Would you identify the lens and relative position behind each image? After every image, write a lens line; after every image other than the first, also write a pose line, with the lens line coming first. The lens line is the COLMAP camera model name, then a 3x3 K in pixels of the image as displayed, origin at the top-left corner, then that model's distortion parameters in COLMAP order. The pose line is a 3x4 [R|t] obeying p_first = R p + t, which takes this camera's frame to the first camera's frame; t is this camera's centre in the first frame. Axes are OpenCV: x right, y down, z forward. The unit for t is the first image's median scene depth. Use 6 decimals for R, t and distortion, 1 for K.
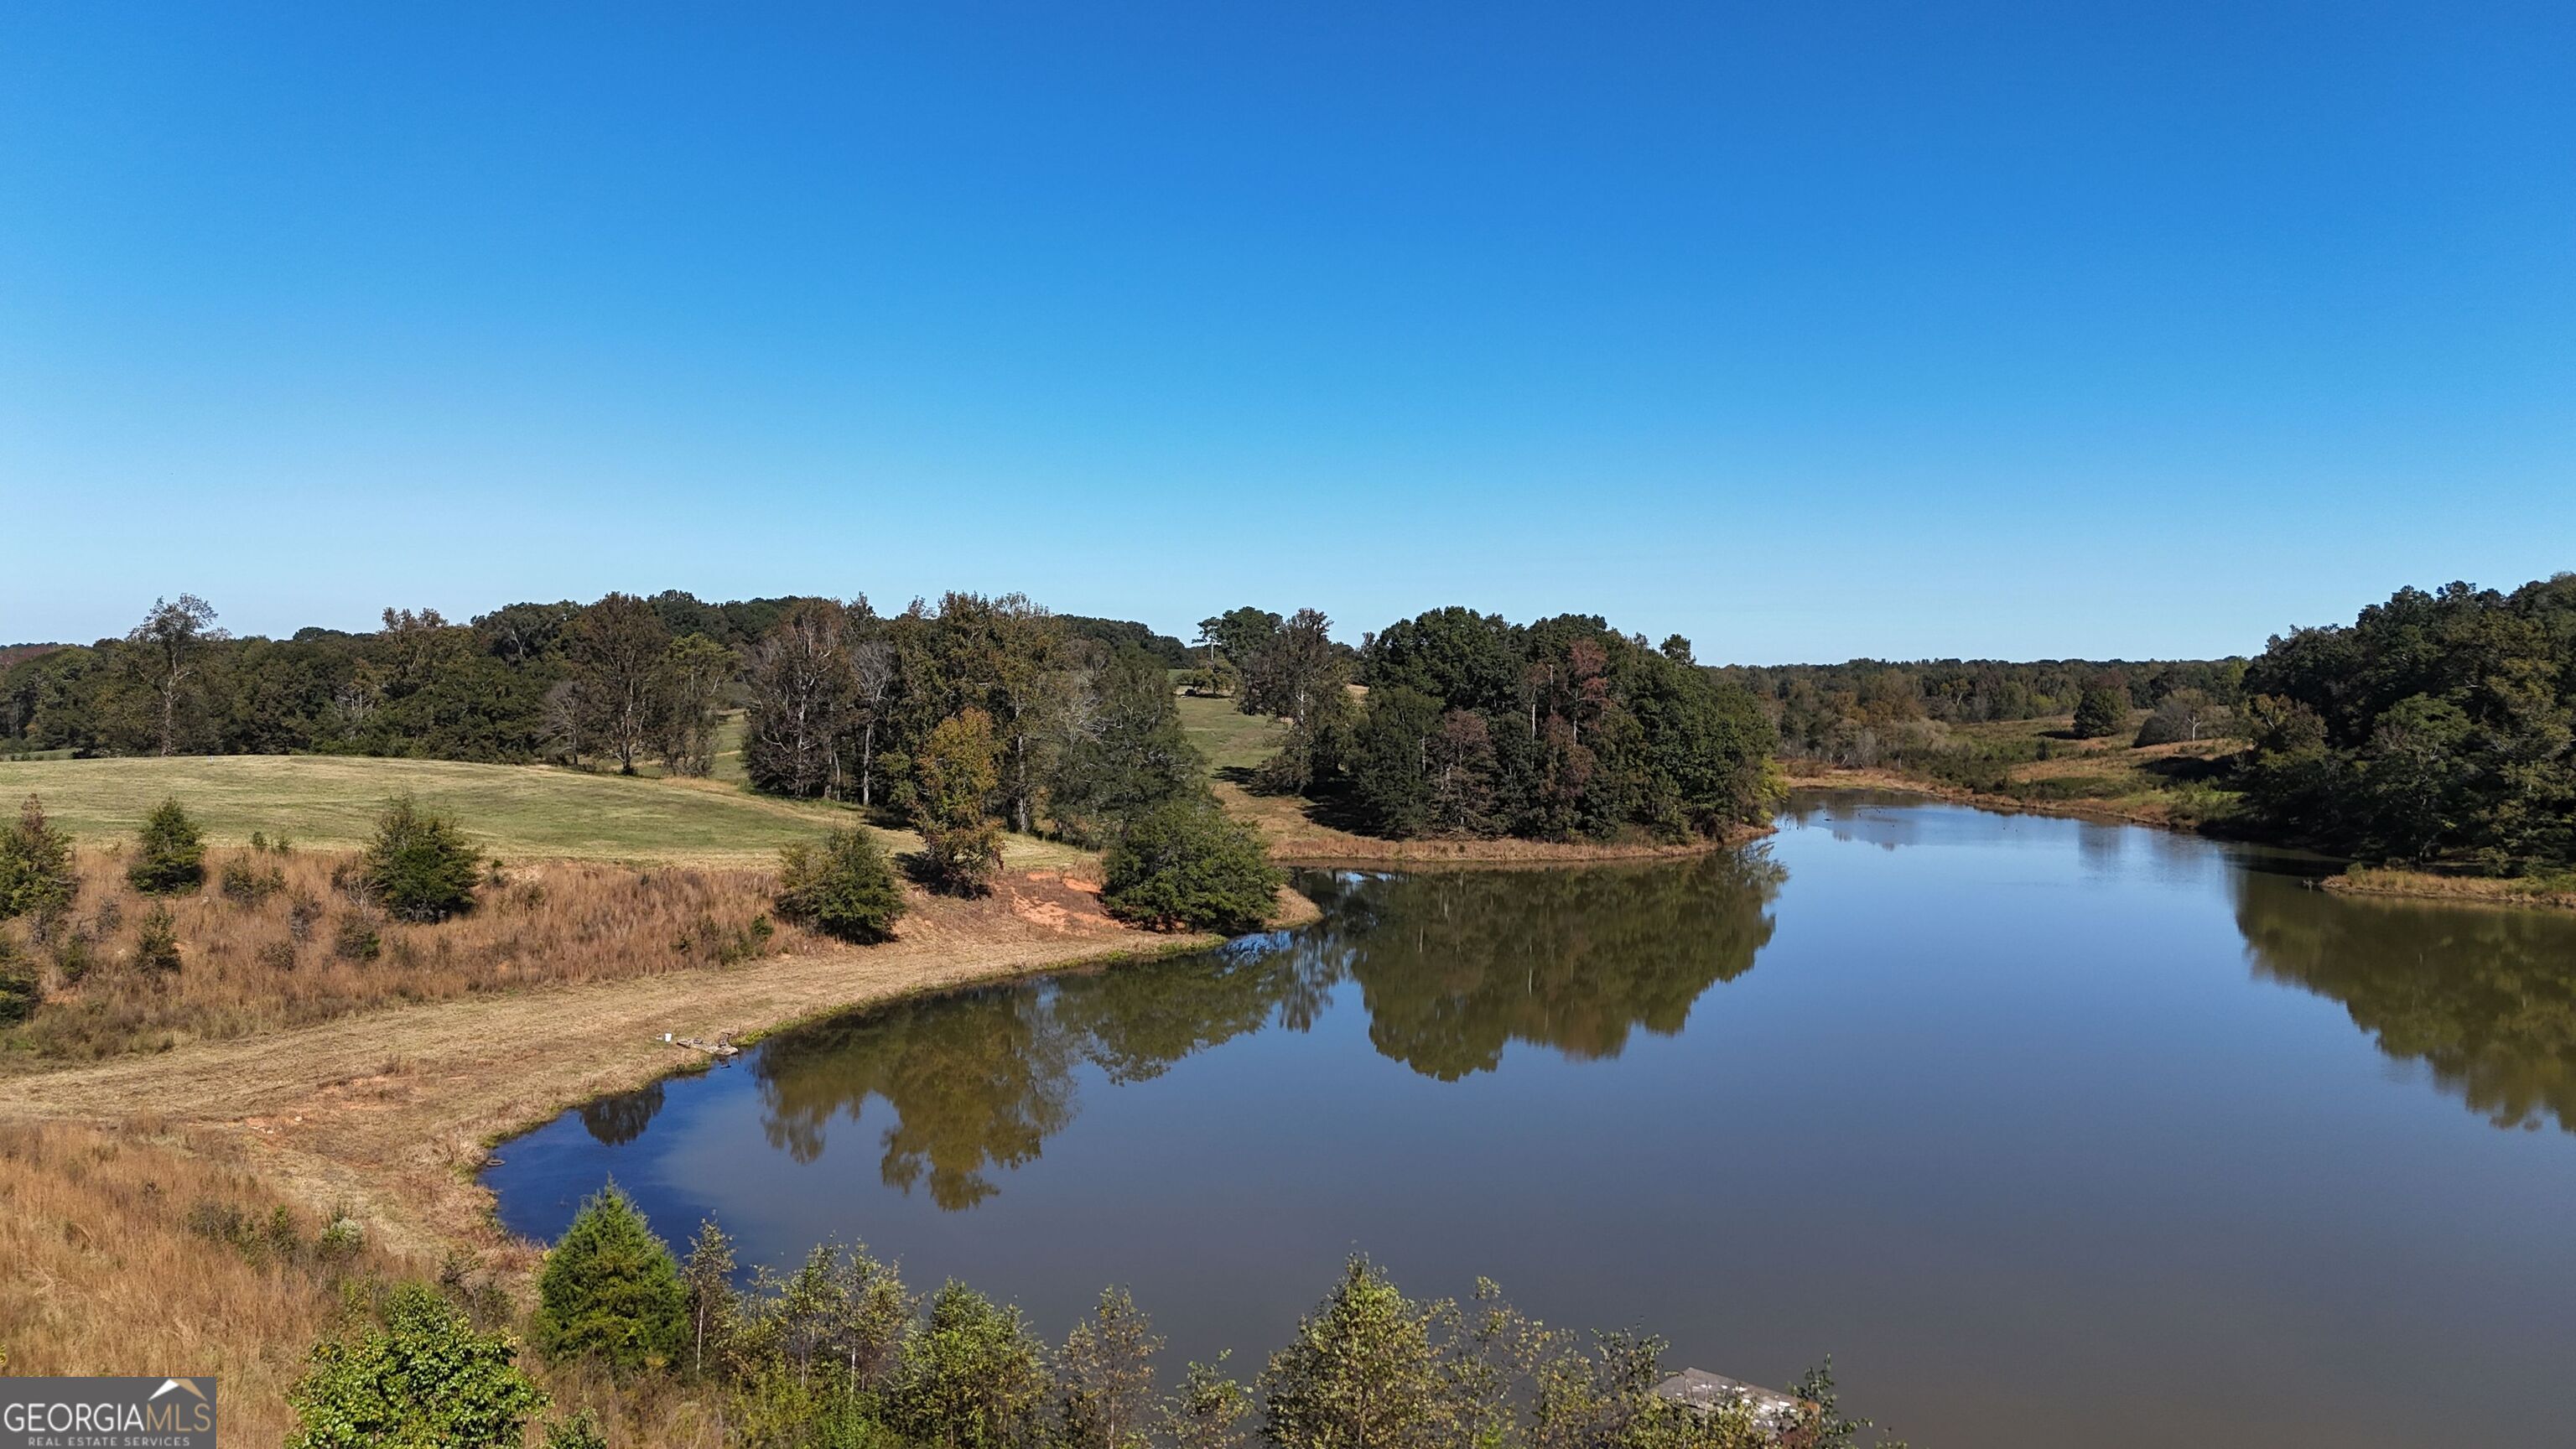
lens RADIAL K [[1886.0, 0, 1283.9], [0, 1886.0, 724.3], [0, 0, 1]] dist [0.089934, -0.095561]
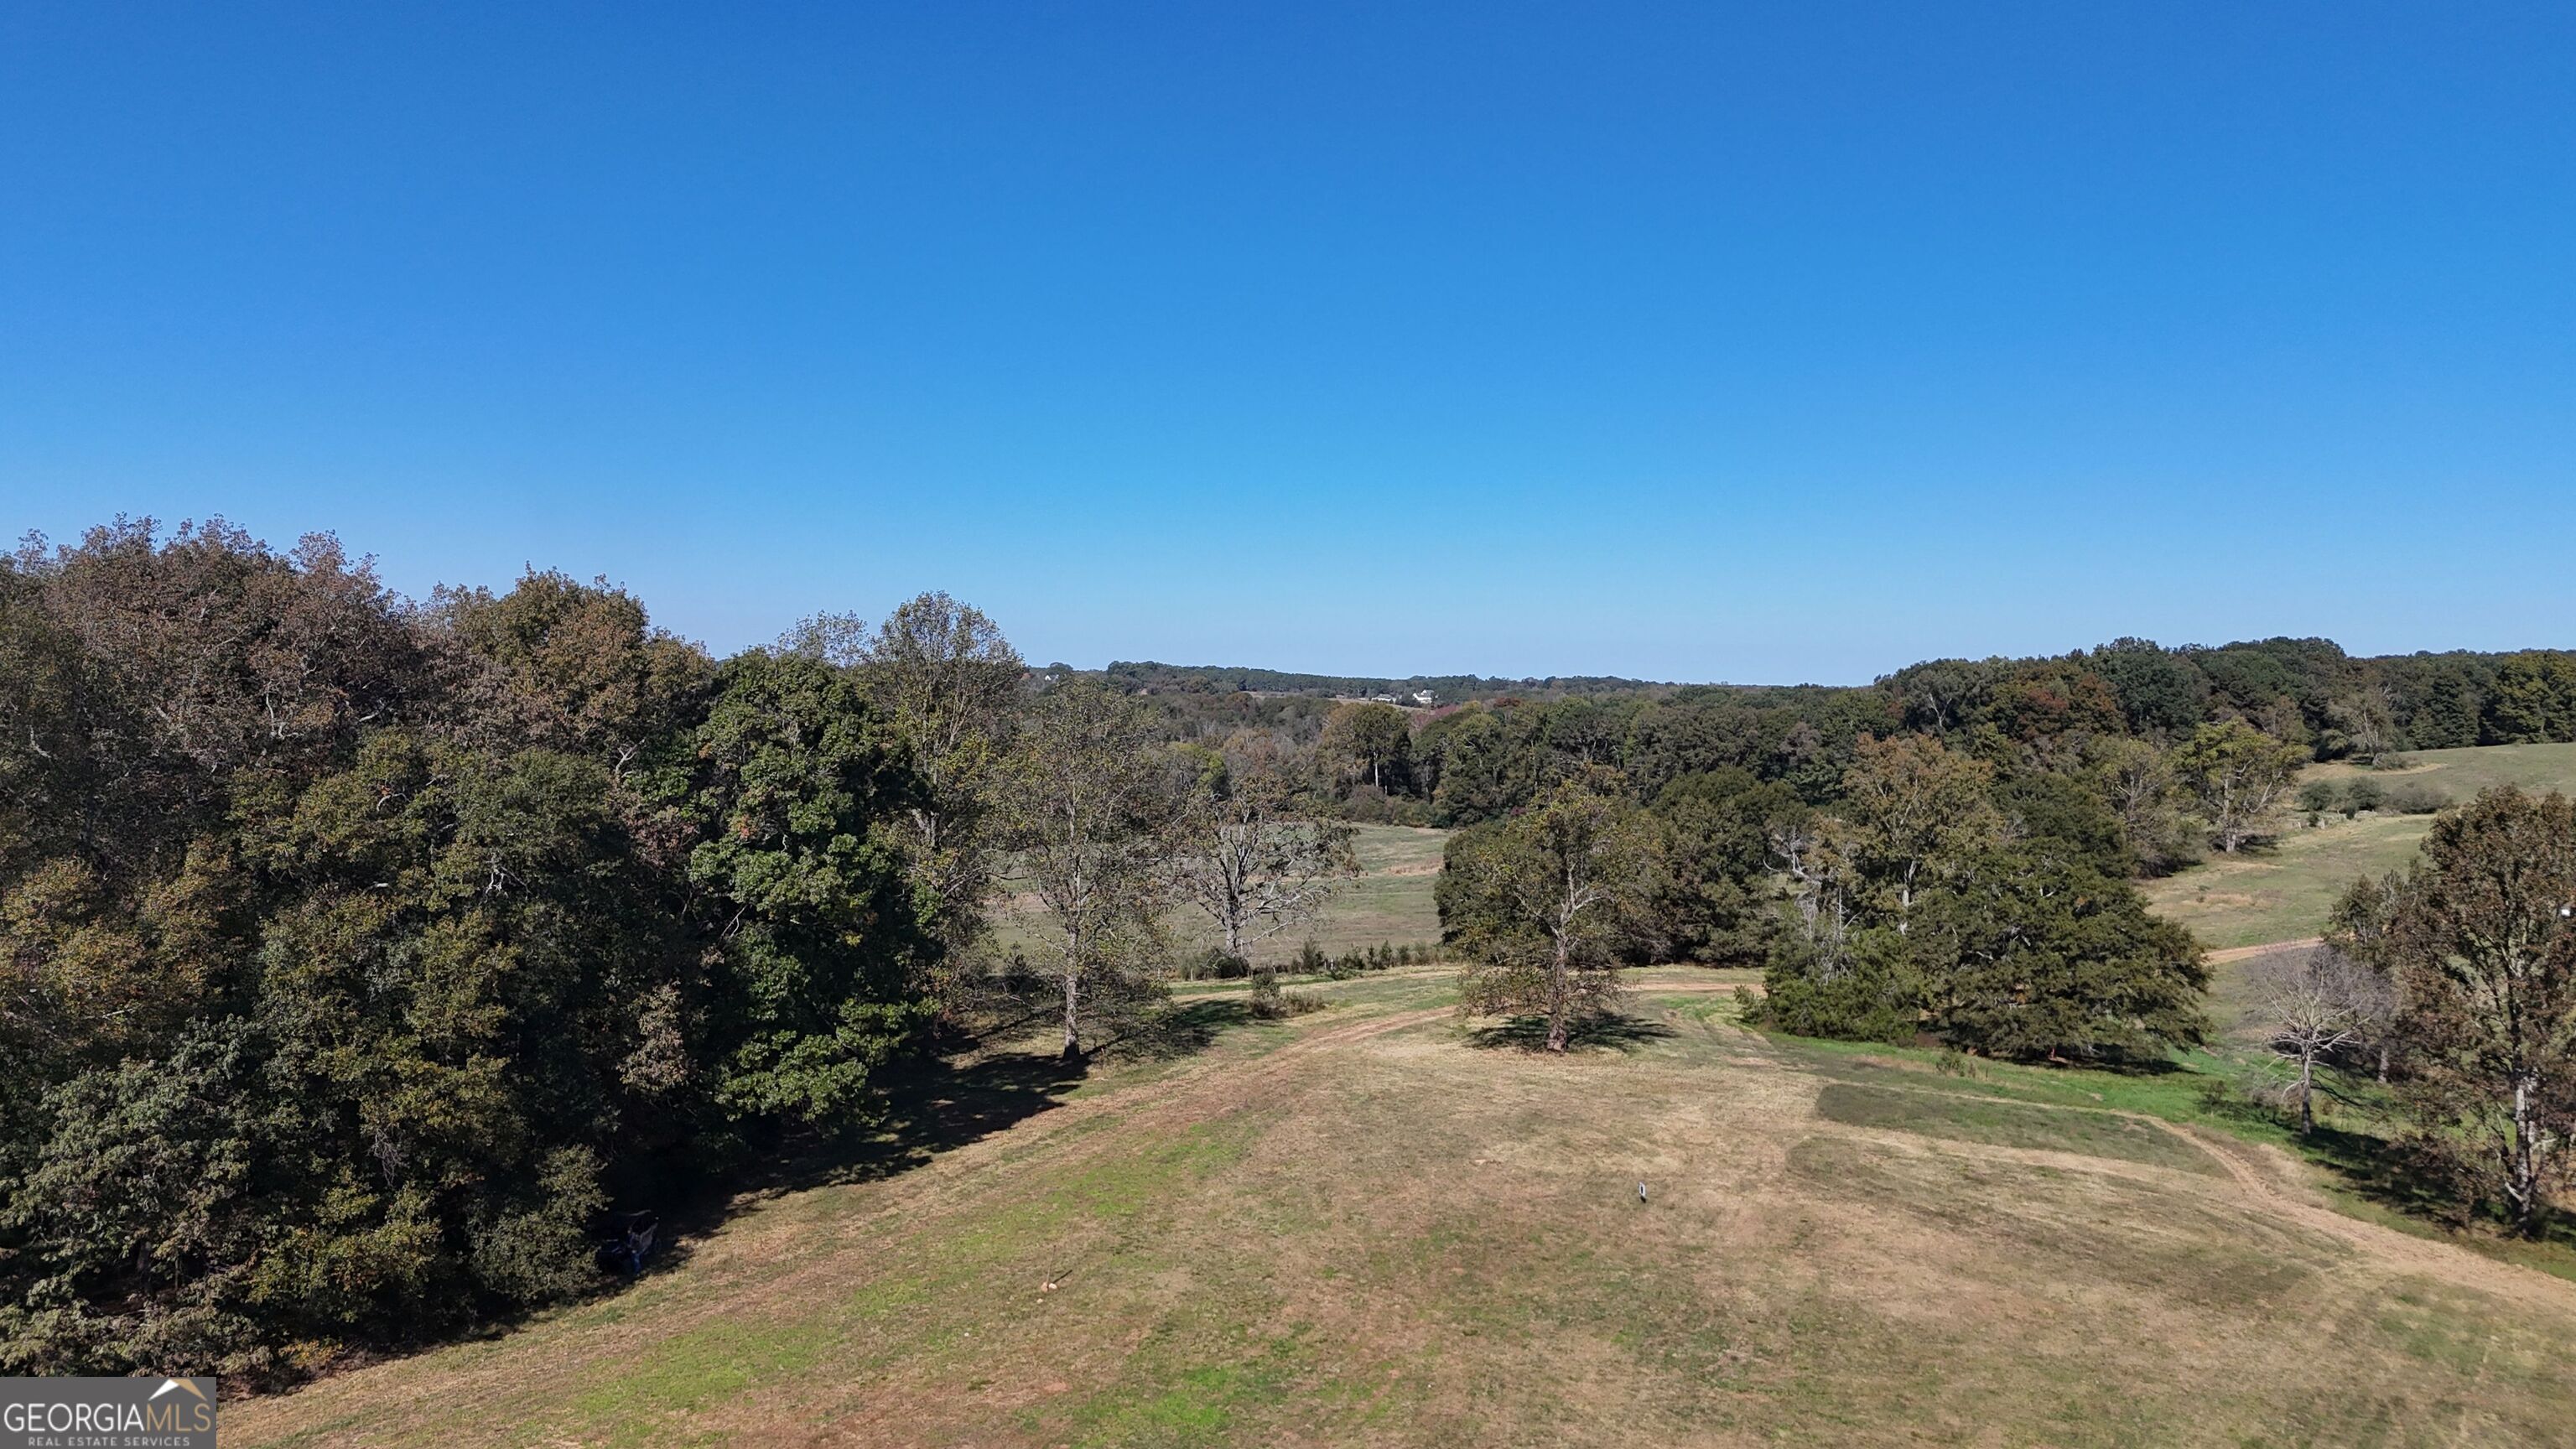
lens RADIAL K [[1886.0, 0, 1284.5], [0, 1886.0, 721.6], [0, 0, 1]] dist [0.089934, -0.095561]
pose [[0.783903, 0.009004, -0.620818, -0.257918], [-0.014850, 0.999881, -0.004249, -0.066537], [0.620705, 0.012550, 0.783944, 0.442076]]
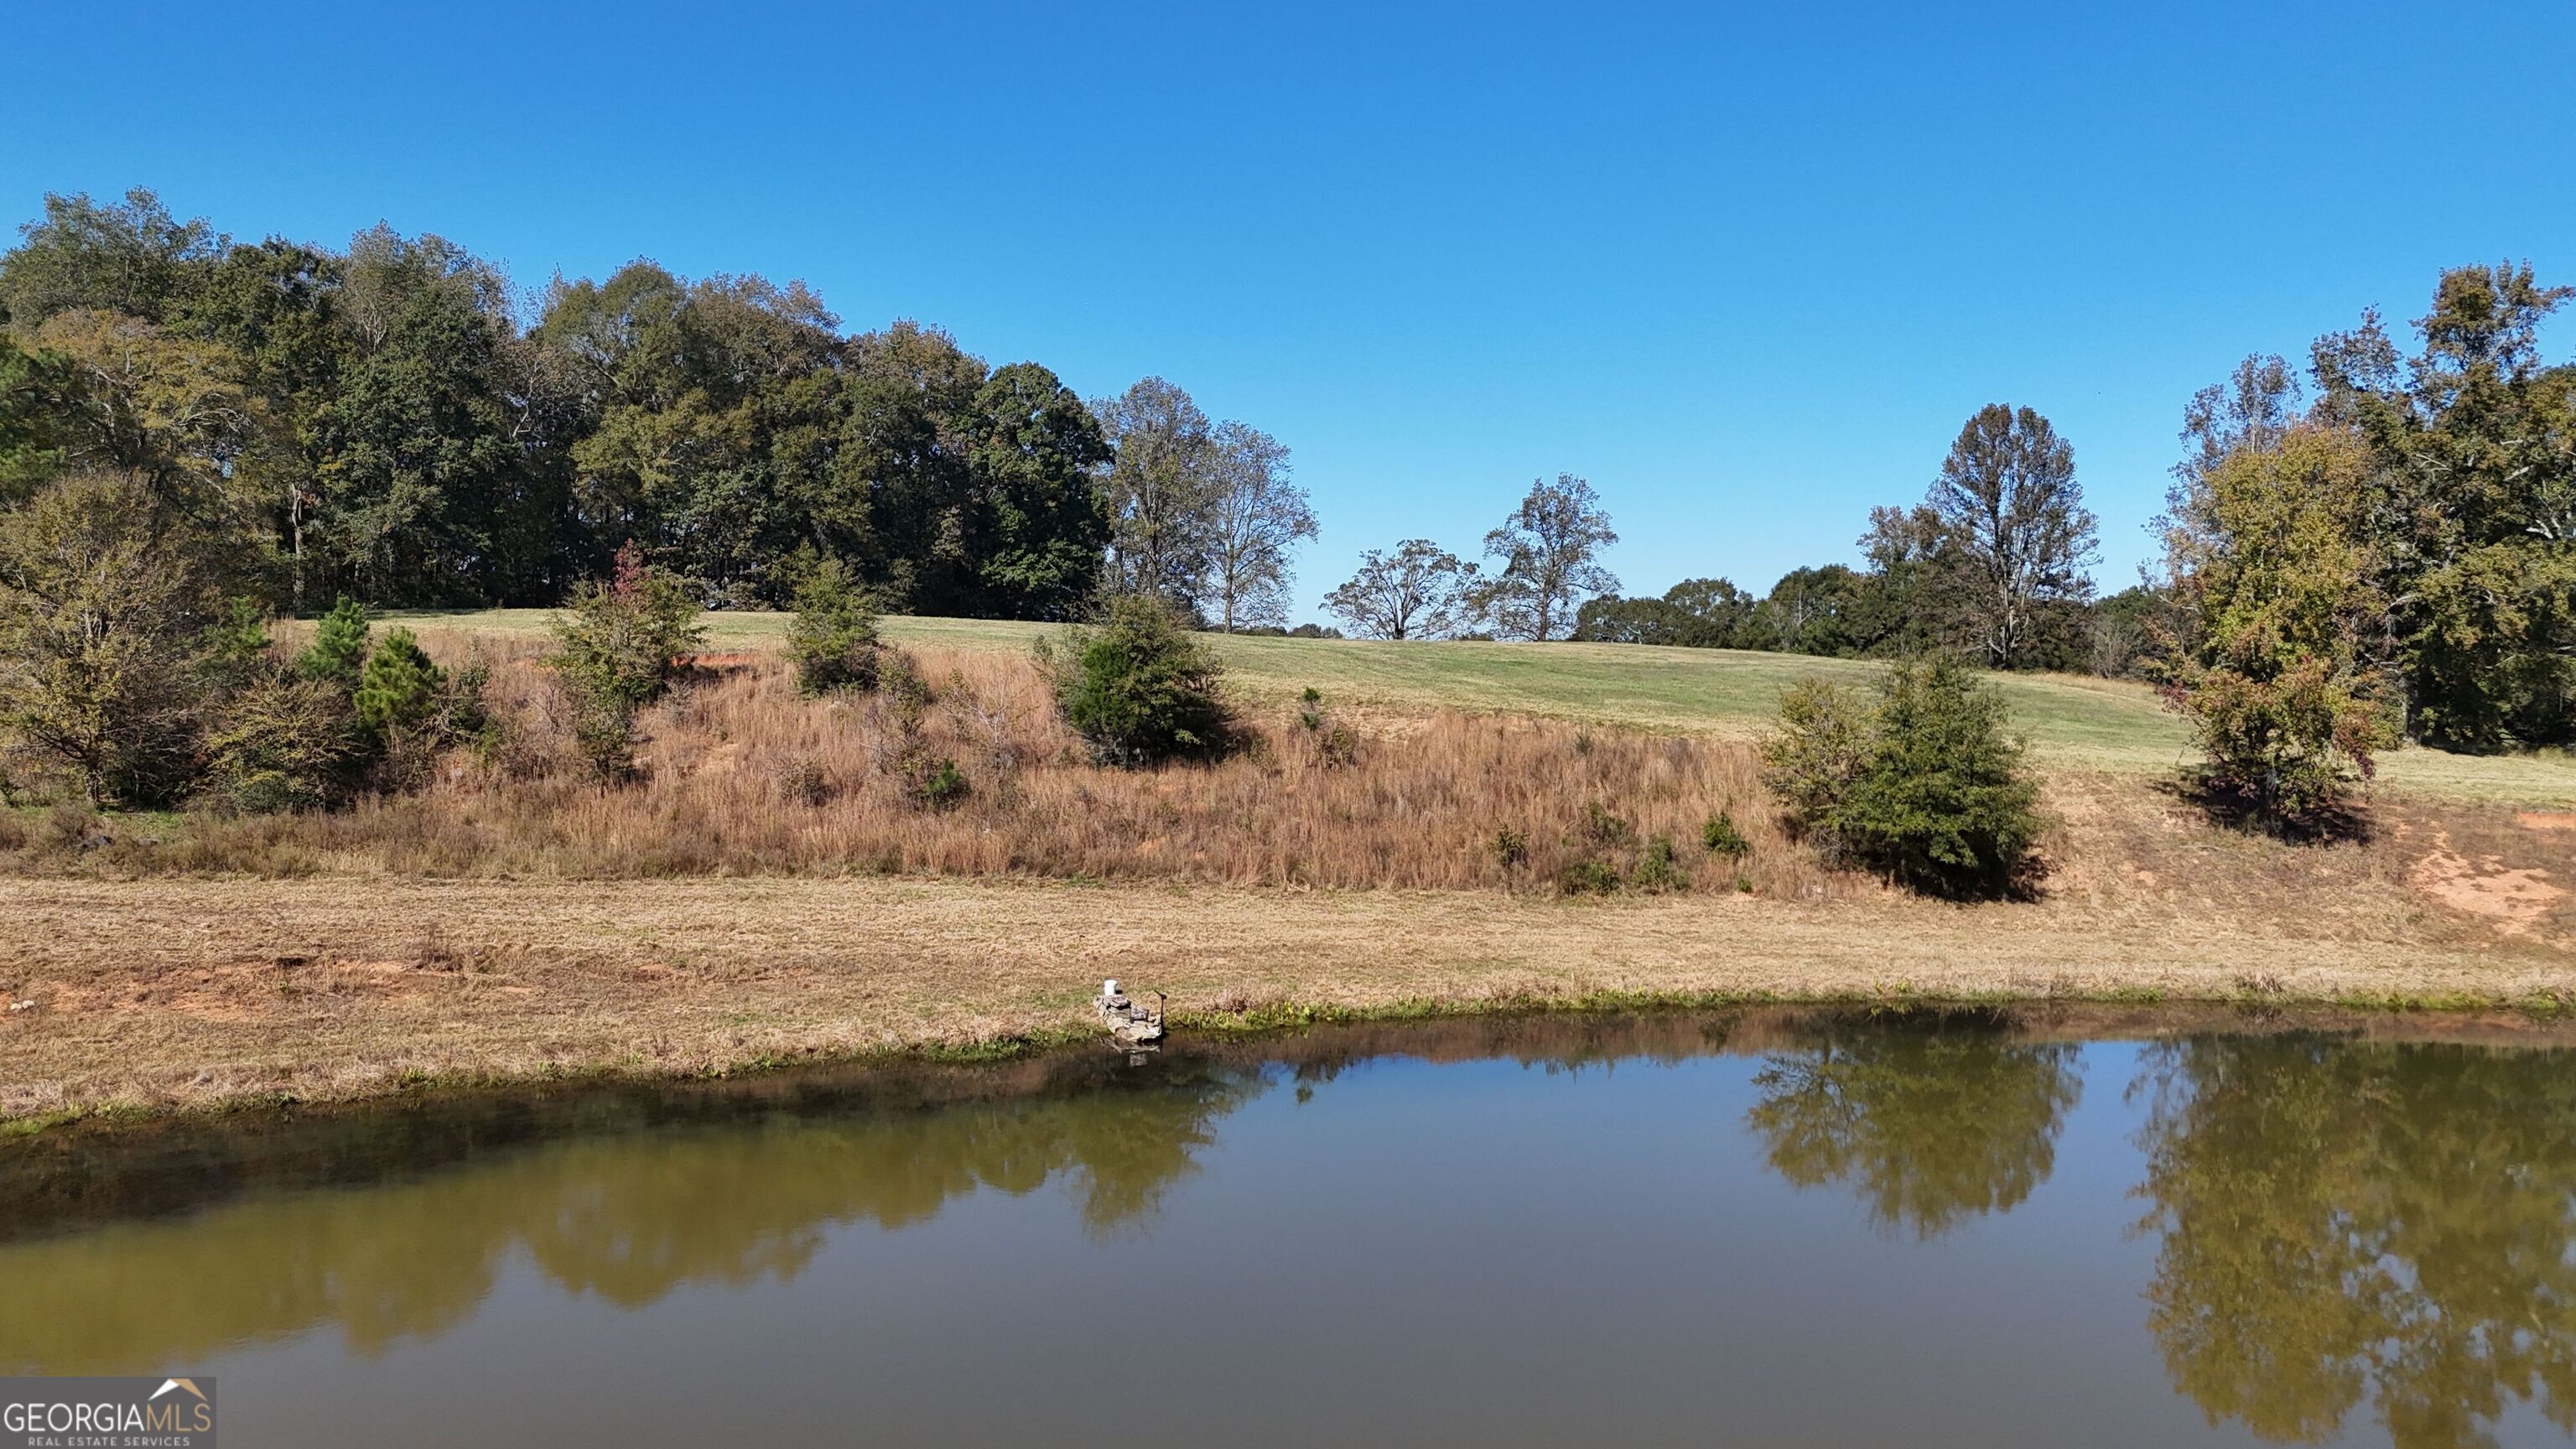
lens RADIAL K [[1886.0, 0, 1287.3], [0, 1886.0, 740.1], [0, 0, 1]] dist [0.089934, -0.095561]
pose [[0.615786, 0.021323, -0.787624, 0.029102], [-0.022563, 0.999701, 0.009424, 0.042882], [0.787590, 0.011968, 0.616083, 0.327019]]
